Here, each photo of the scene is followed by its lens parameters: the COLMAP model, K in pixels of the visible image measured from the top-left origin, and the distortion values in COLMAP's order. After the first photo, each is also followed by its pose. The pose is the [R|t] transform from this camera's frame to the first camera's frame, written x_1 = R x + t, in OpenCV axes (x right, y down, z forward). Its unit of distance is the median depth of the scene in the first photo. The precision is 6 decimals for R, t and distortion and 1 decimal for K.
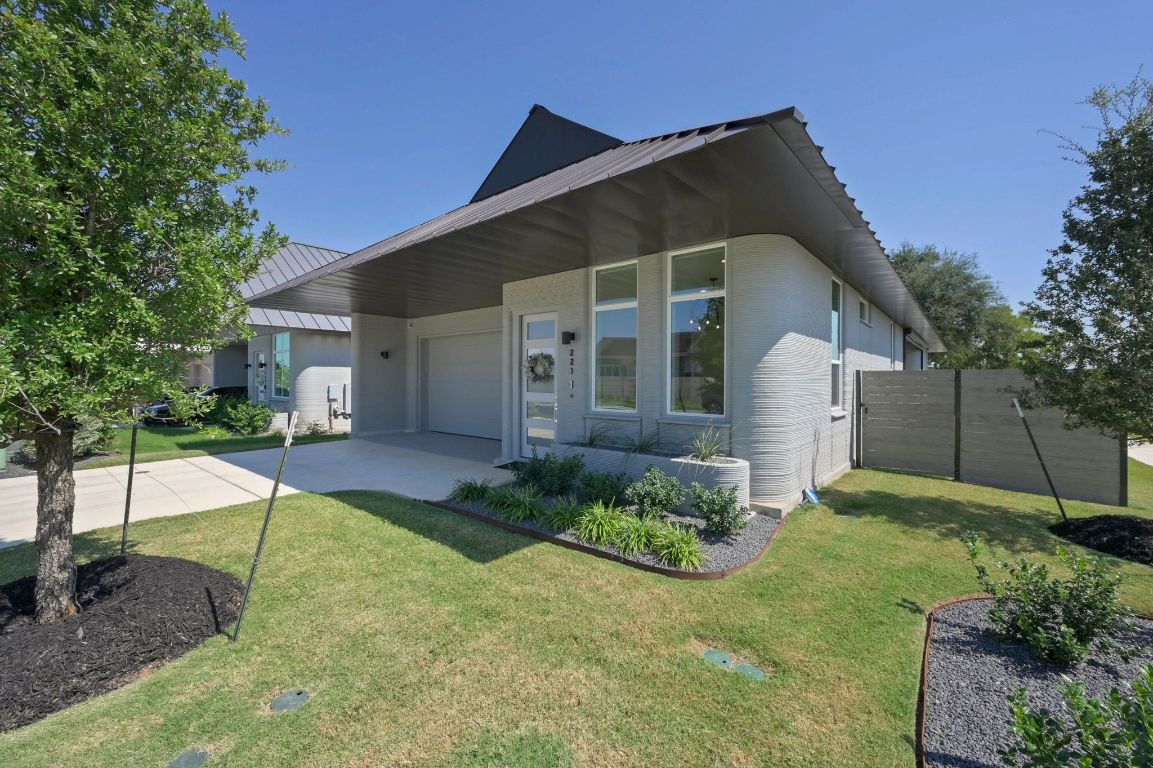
lens RADIAL K [[462.3, 0, 576.5], [0, 462.3, 384.0], [0, 0, 1]] dist [-0.024542, -0.000112]
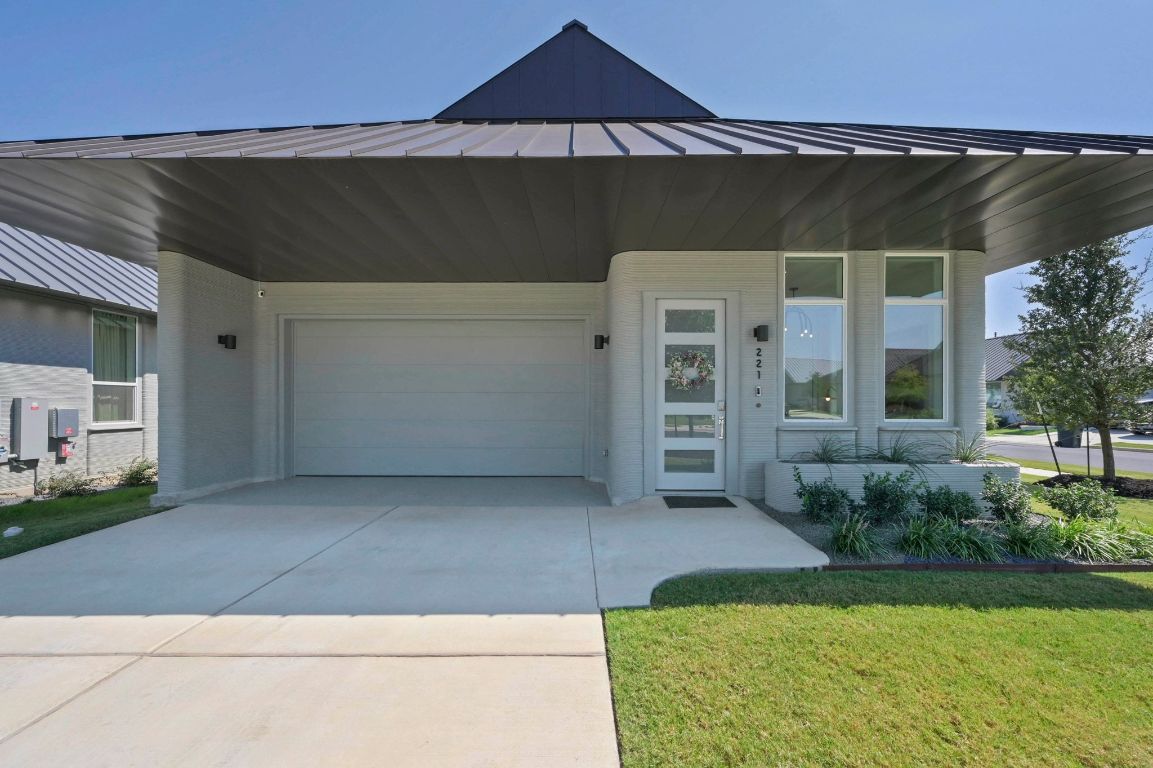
lens RADIAL K [[479.5, 0, 573.0], [0, 479.5, 396.6], [0, 0, 1]] dist [0.002044, 0.000038]
pose [[0.777923, 0.002696, 0.628354, -0.608045], [0.006554, 0.999902, -0.012404, 0.013927], [-0.628326, 0.013768, 0.777829, 0.416379]]
